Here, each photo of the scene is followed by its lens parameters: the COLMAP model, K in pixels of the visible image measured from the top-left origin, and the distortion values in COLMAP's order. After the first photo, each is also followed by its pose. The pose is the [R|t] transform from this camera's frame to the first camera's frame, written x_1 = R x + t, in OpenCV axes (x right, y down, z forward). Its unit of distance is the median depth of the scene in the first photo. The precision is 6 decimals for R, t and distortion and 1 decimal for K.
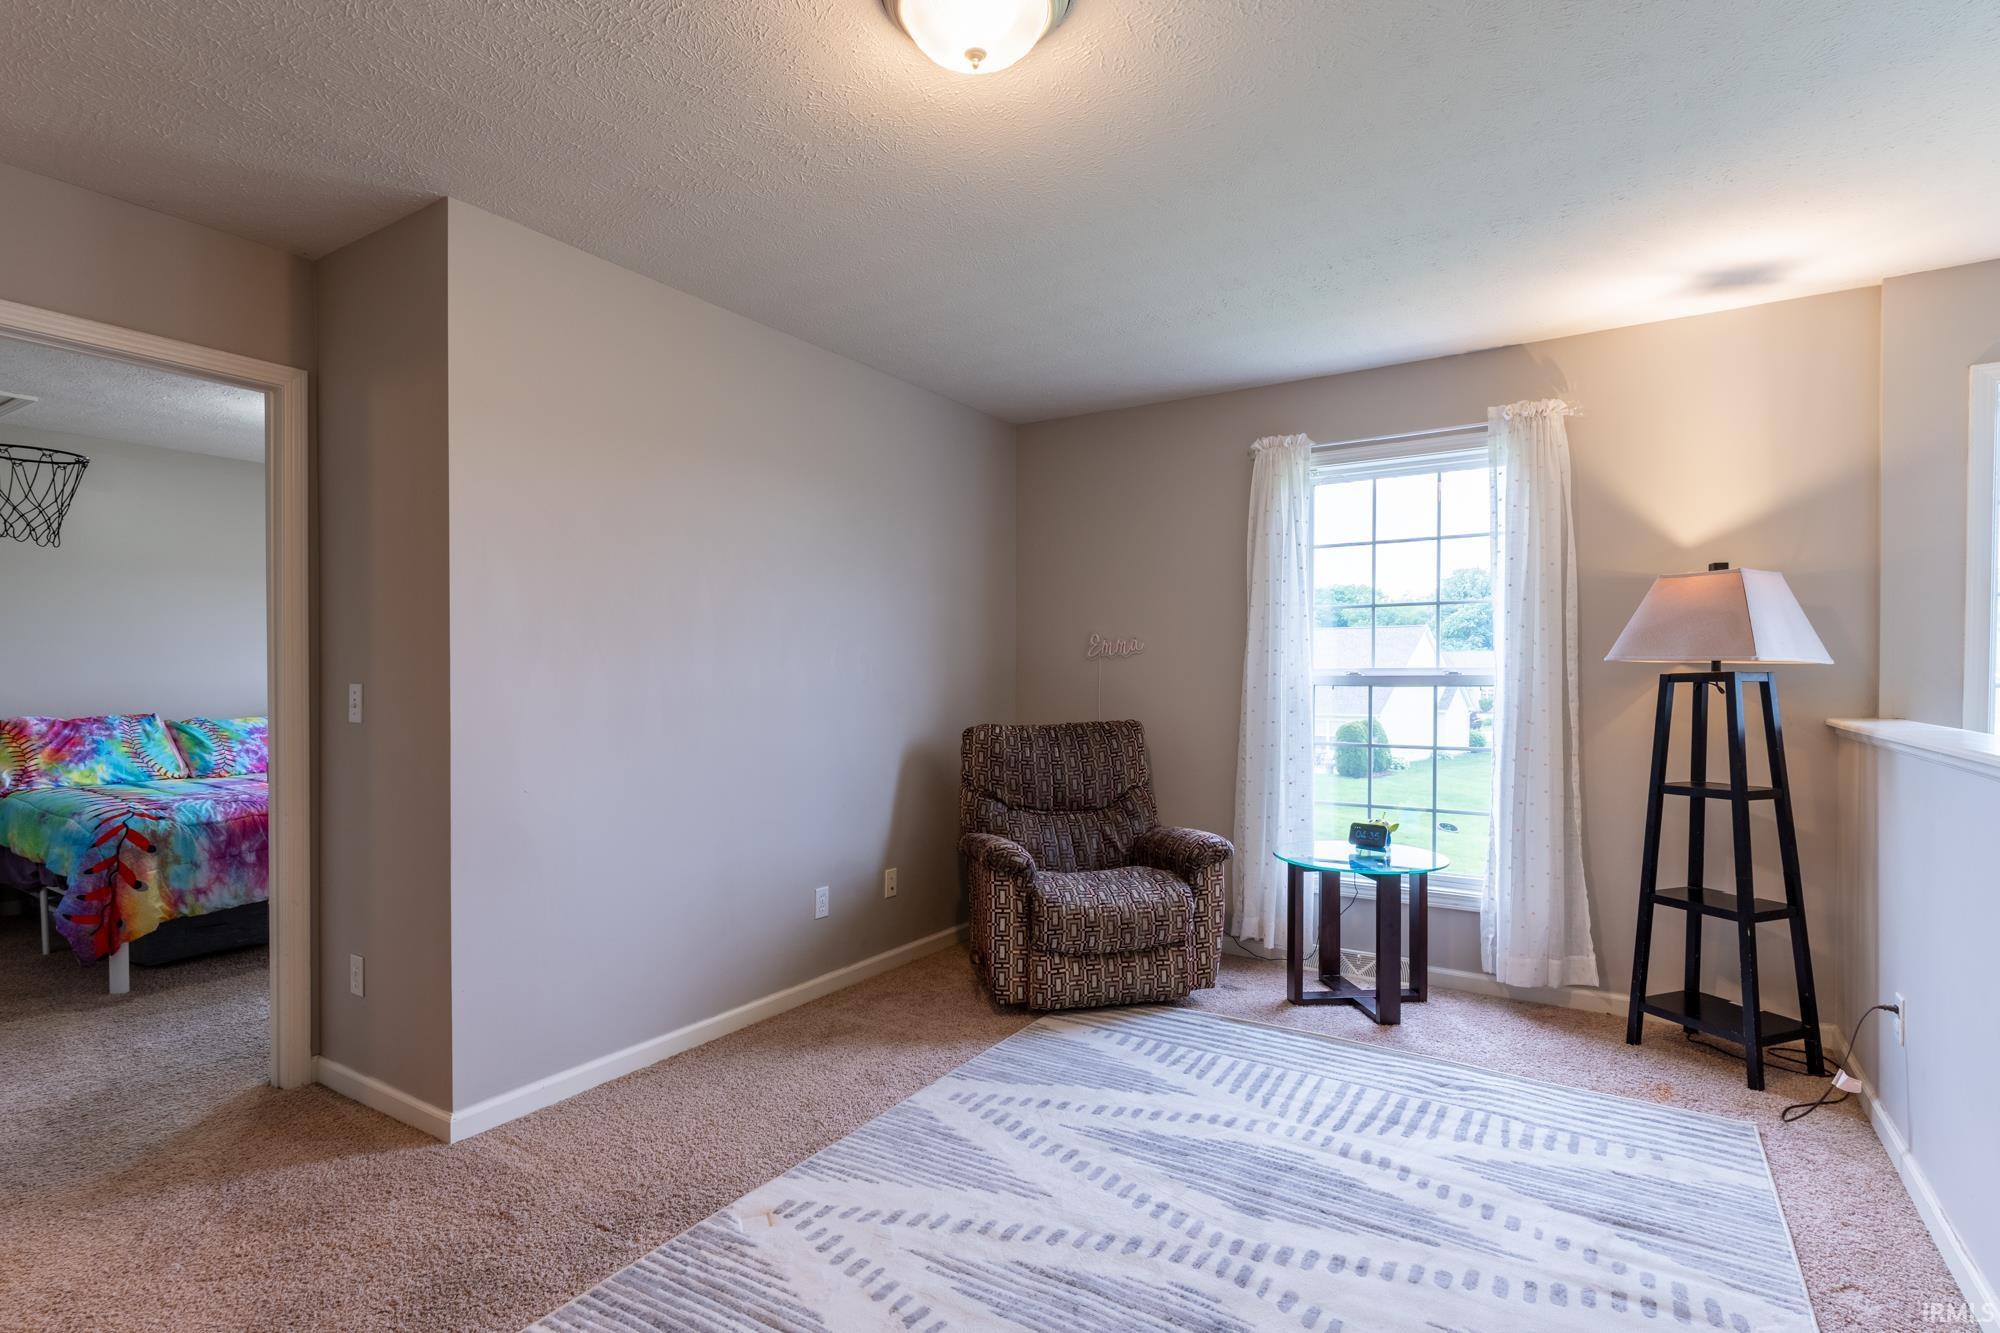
lens RADIAL K [[964.7, 0, 999.4], [0, 964.7, 687.3], [0, 0, 1]] dist [0.000471, 0.000364]
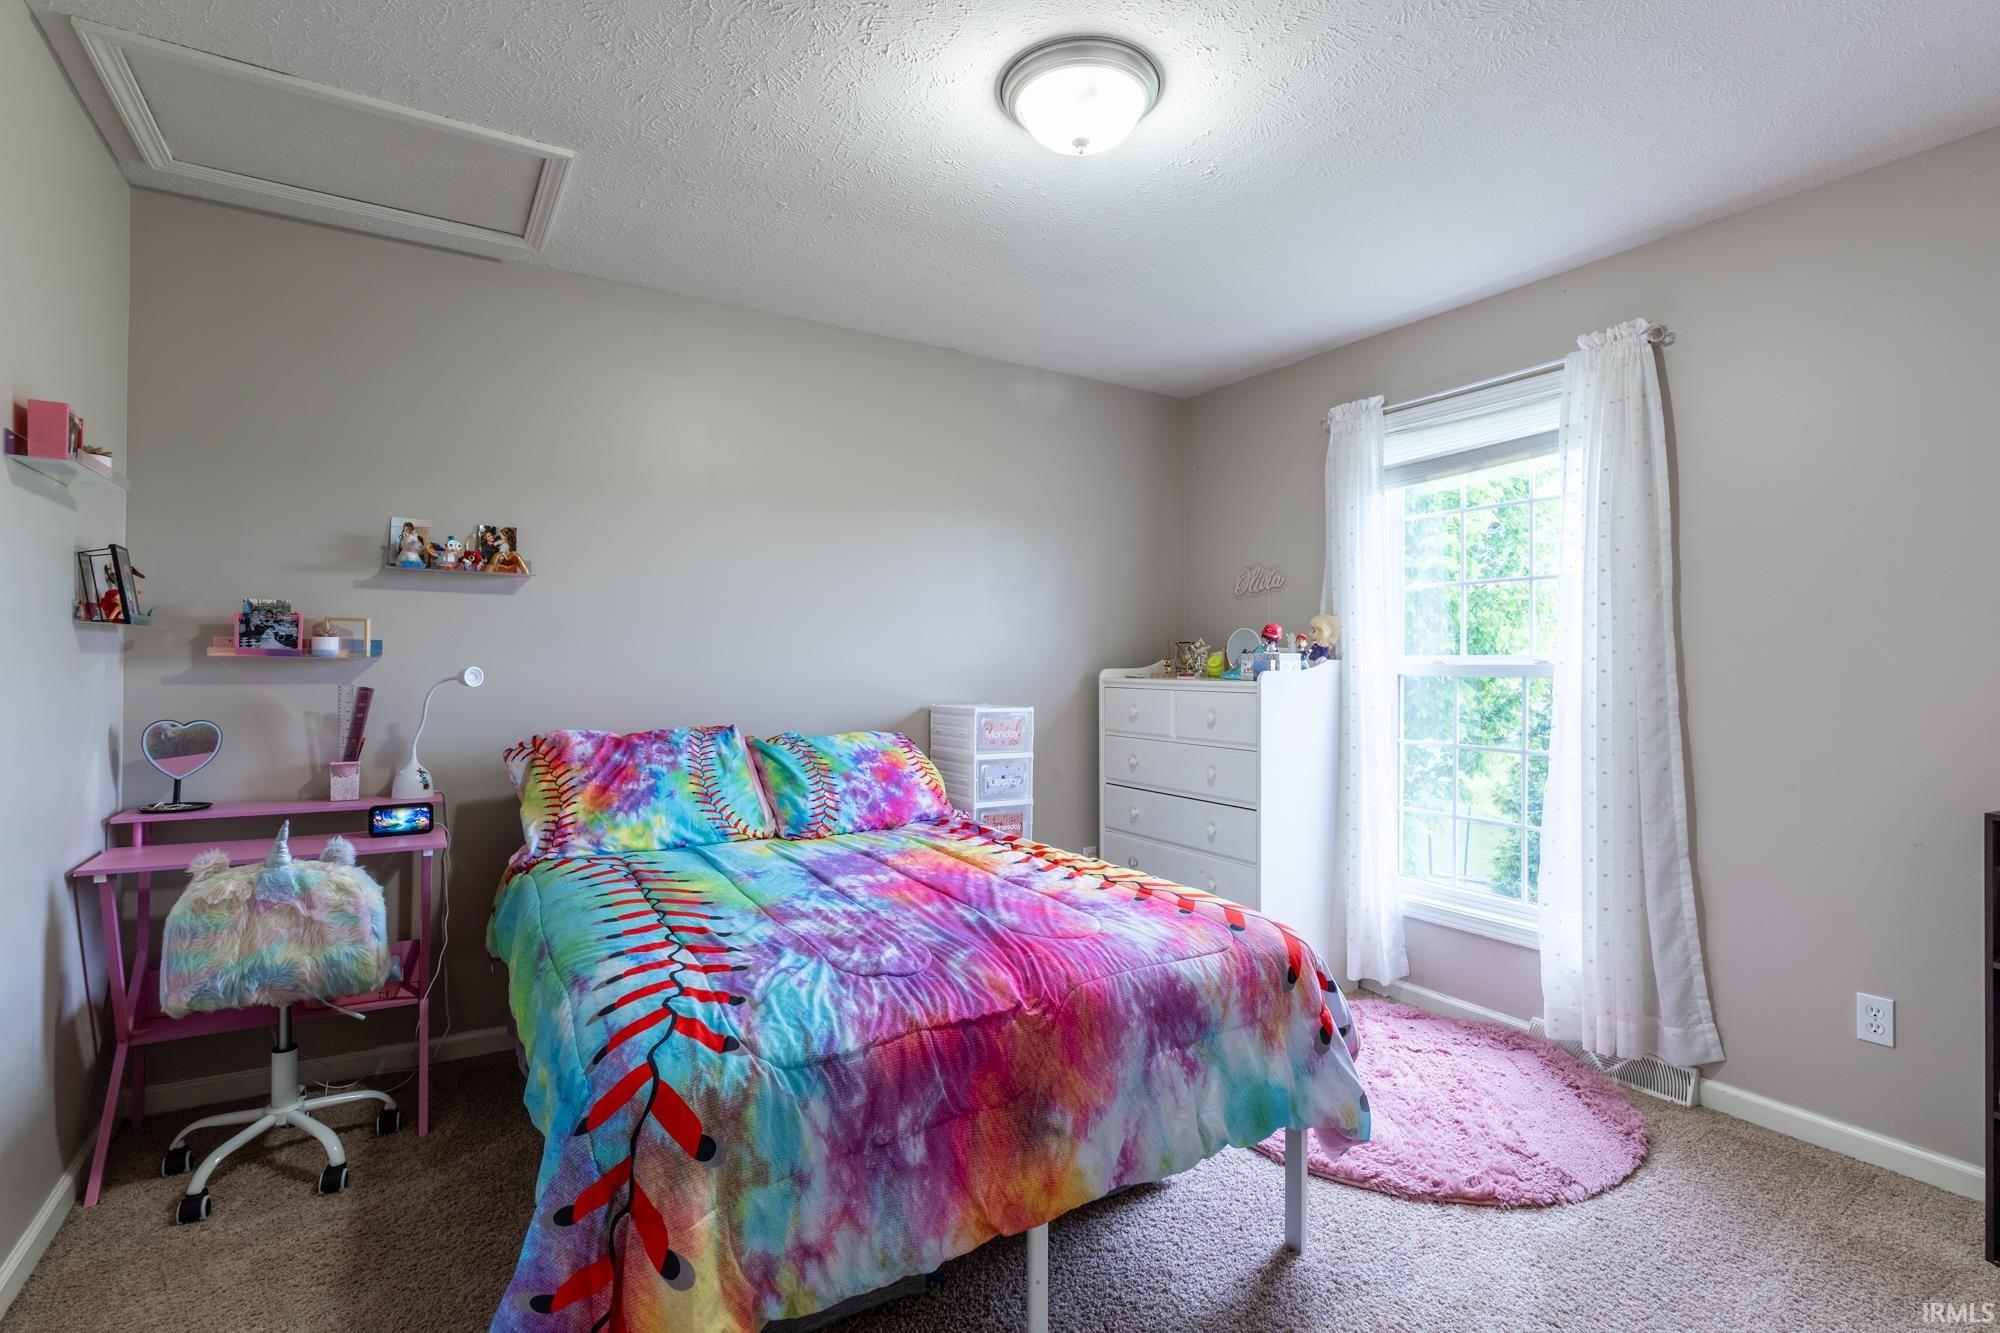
lens RADIAL K [[964.7, 0, 1005.0], [0, 964.7, 655.5], [0, 0, 1]] dist [0.000471, 0.000364]
pose [[0.898374, -0.000074, -0.439232, -0.499809], [-0.011687, 0.999642, -0.024071, -0.005177], [0.439076, 0.026758, 0.898051, 0.581042]]
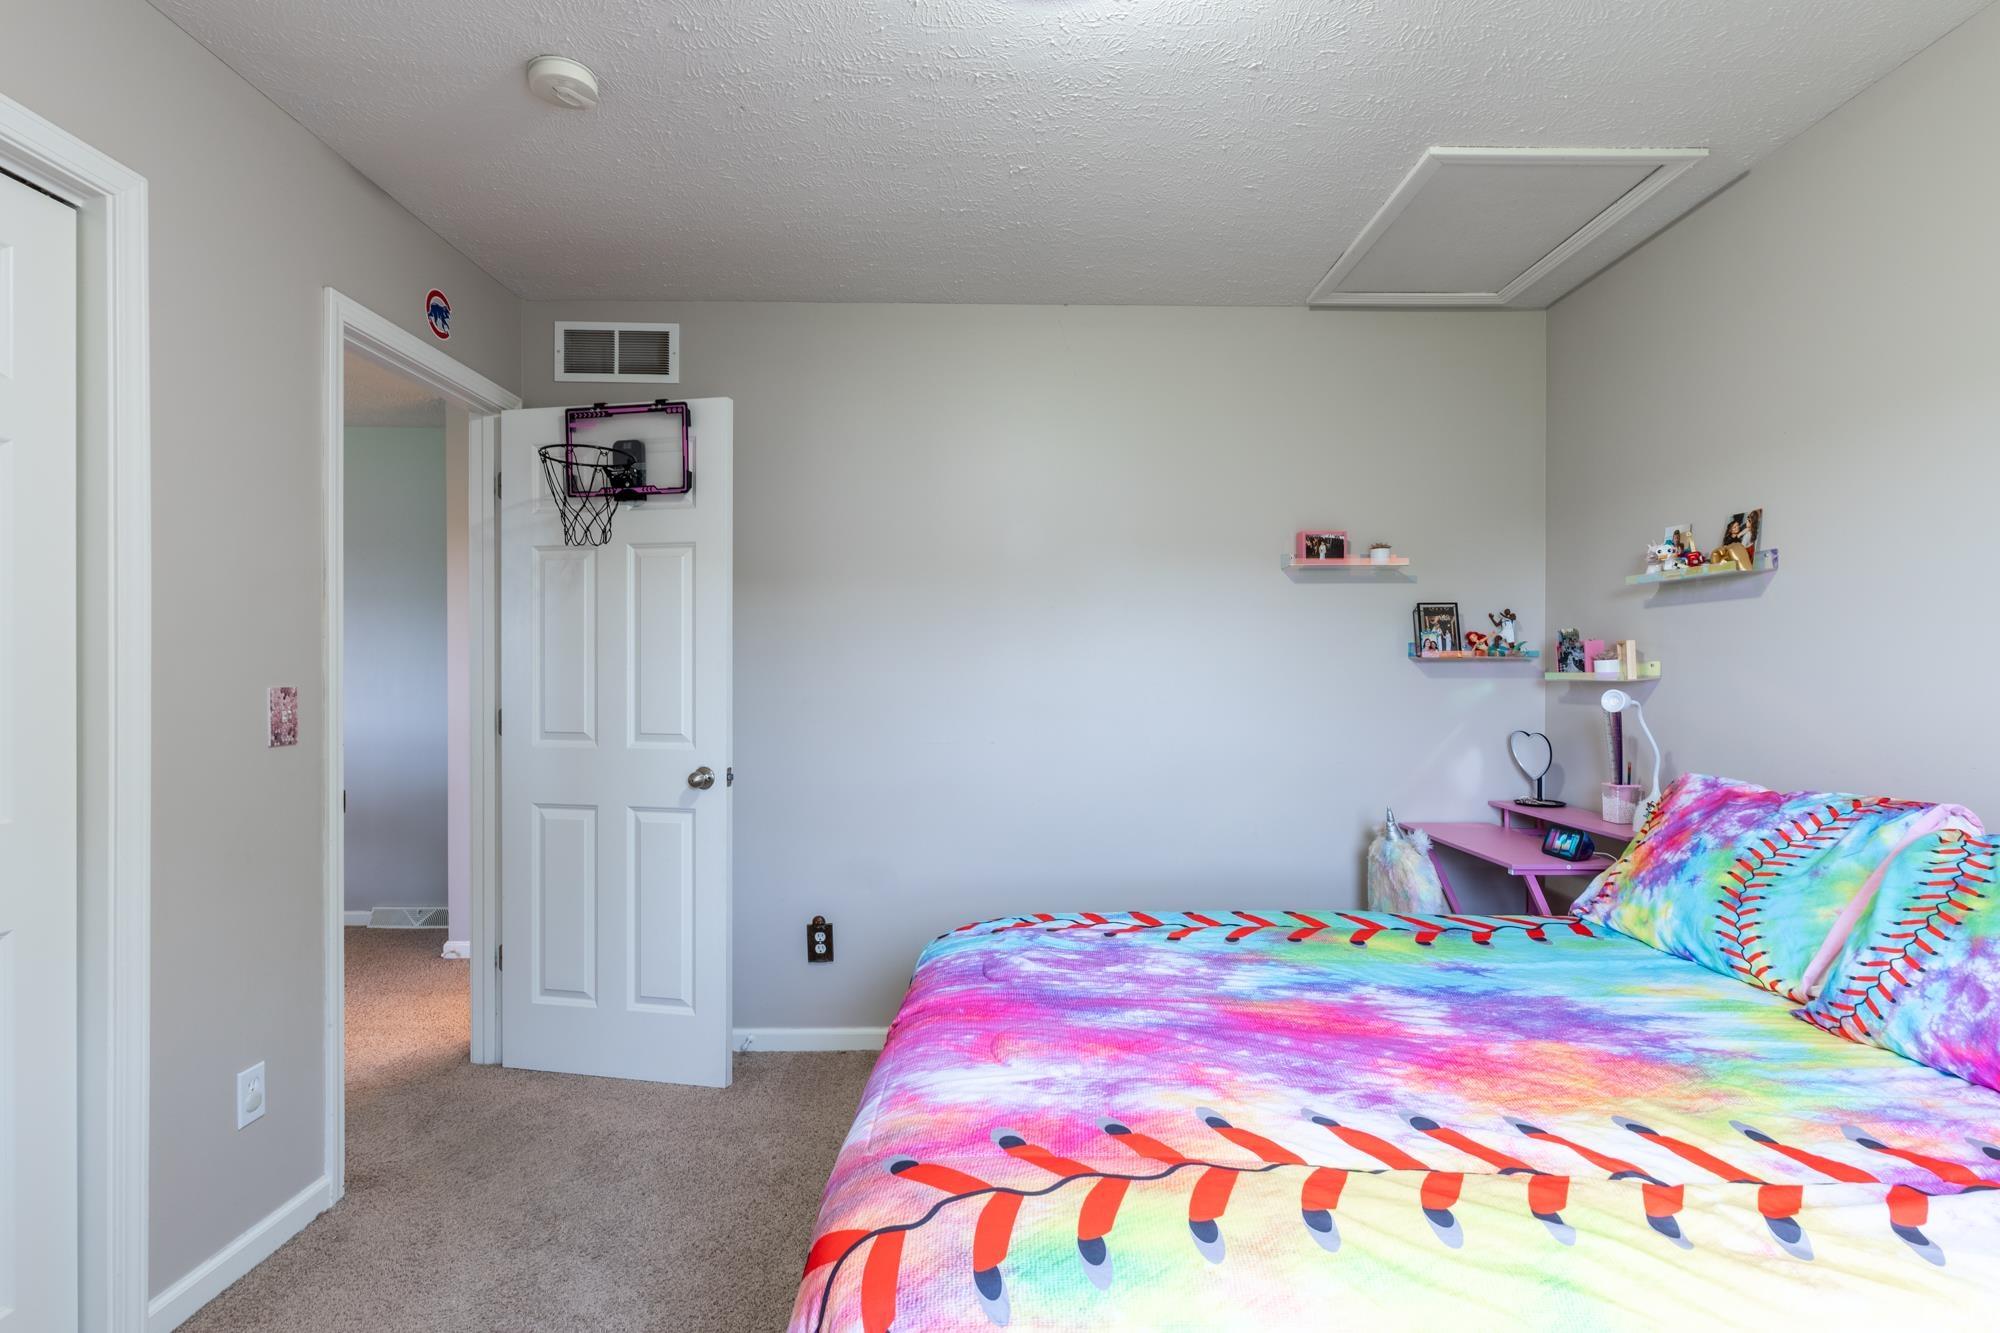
lens RADIAL K [[964.7, 0, 1002.5], [0, 964.7, 671.8], [0, 0, 1]] dist [0.000471, 0.000364]
pose [[-0.849361, 0.000352, -0.527812, -0.486862], [-0.001791, 0.999992, 0.003550, -0.019973], [0.527809, 0.003961, -0.849354, 1.237378]]
